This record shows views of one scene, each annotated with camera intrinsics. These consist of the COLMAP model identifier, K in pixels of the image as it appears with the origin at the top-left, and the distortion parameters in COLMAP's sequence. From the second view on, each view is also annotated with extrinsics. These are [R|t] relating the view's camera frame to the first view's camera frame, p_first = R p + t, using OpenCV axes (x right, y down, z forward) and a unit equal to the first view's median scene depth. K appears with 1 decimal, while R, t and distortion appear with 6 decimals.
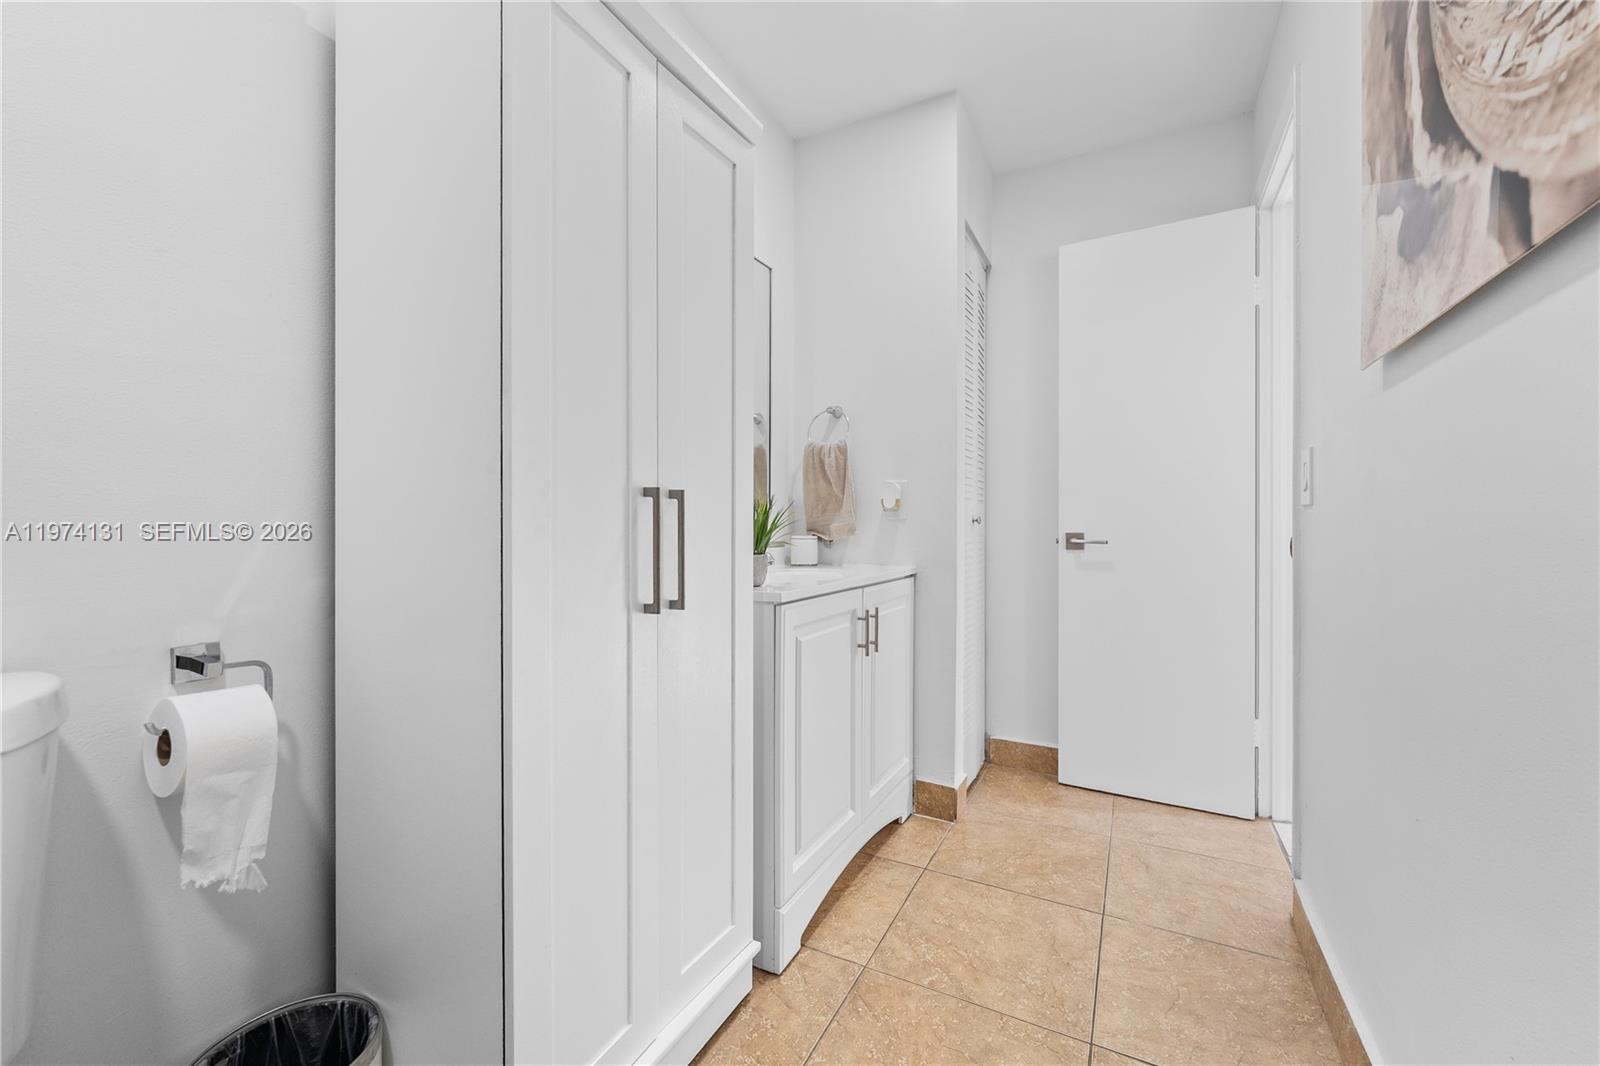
lens RADIAL K [[637.6, 0, 800.0], [0, 637.6, 533.0], [0, 0, 1]] dist [-0.000536, -0.000134]
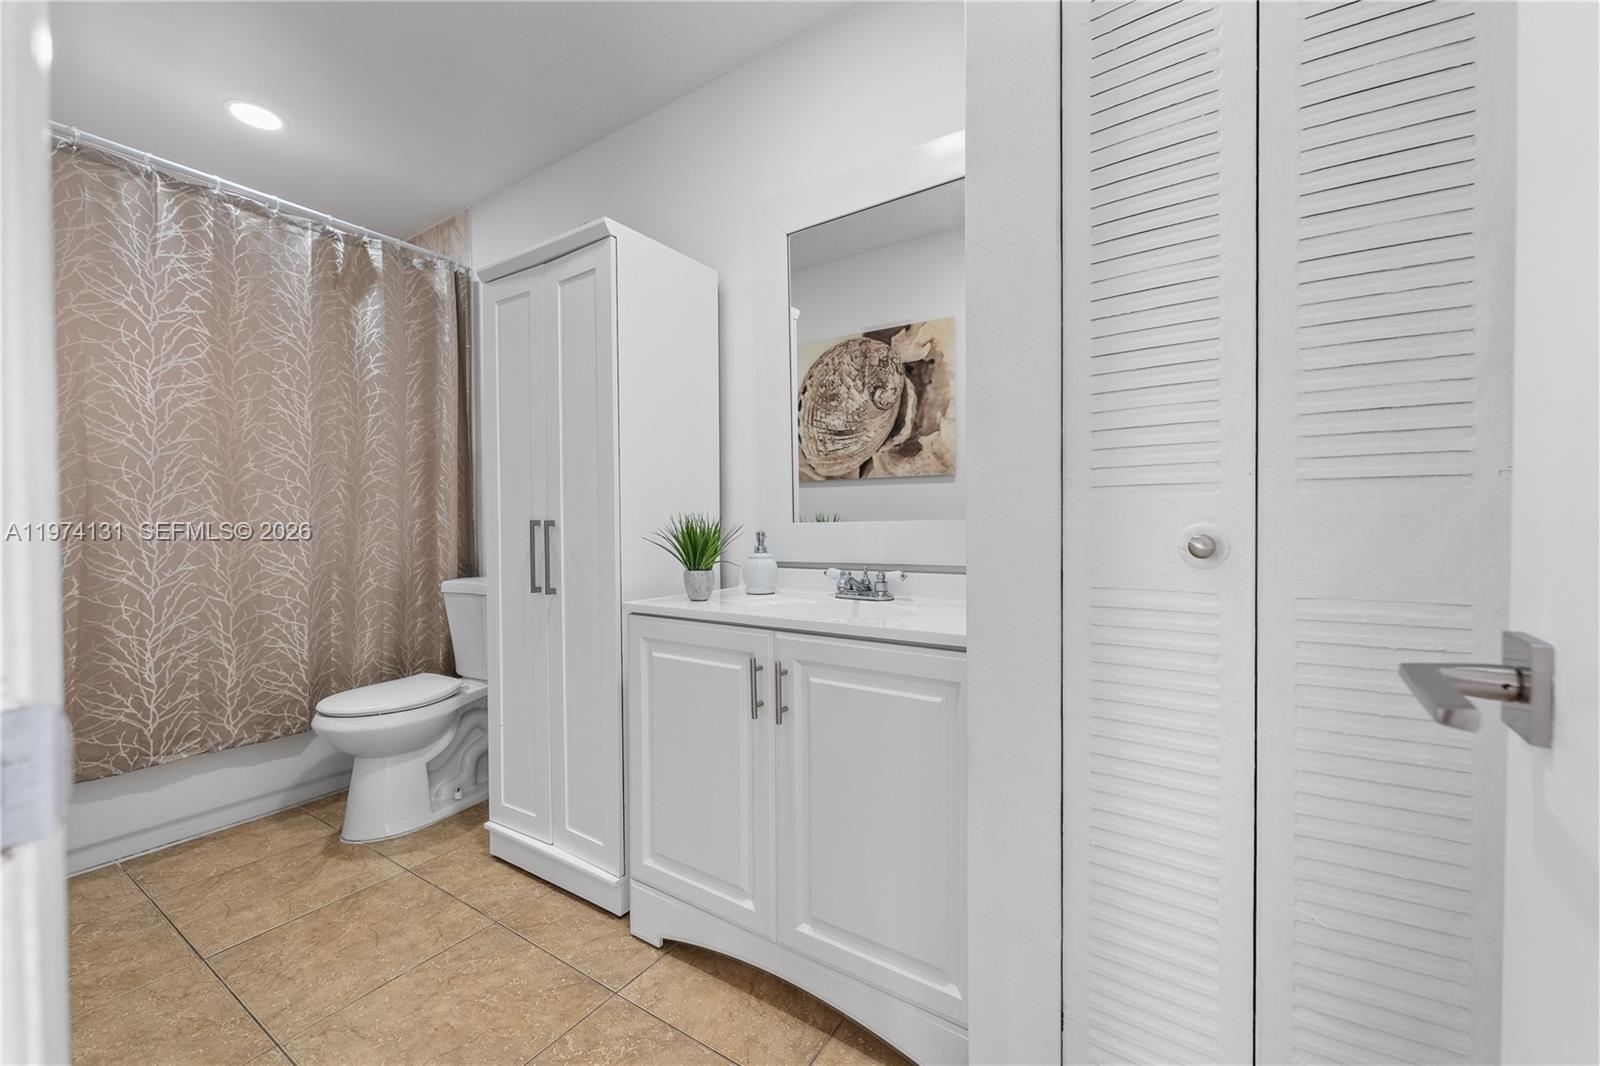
lens RADIAL K [[637.6, 0, 800.0], [0, 637.6, 533.0], [0, 0, 1]] dist [-0.000536, -0.000134]
pose [[-0.096534, 0.016580, -0.995192, 0.995976], [-0.000467, 0.999860, 0.016703, -0.047888], [0.995330, 0.002077, -0.096513, 1.311745]]
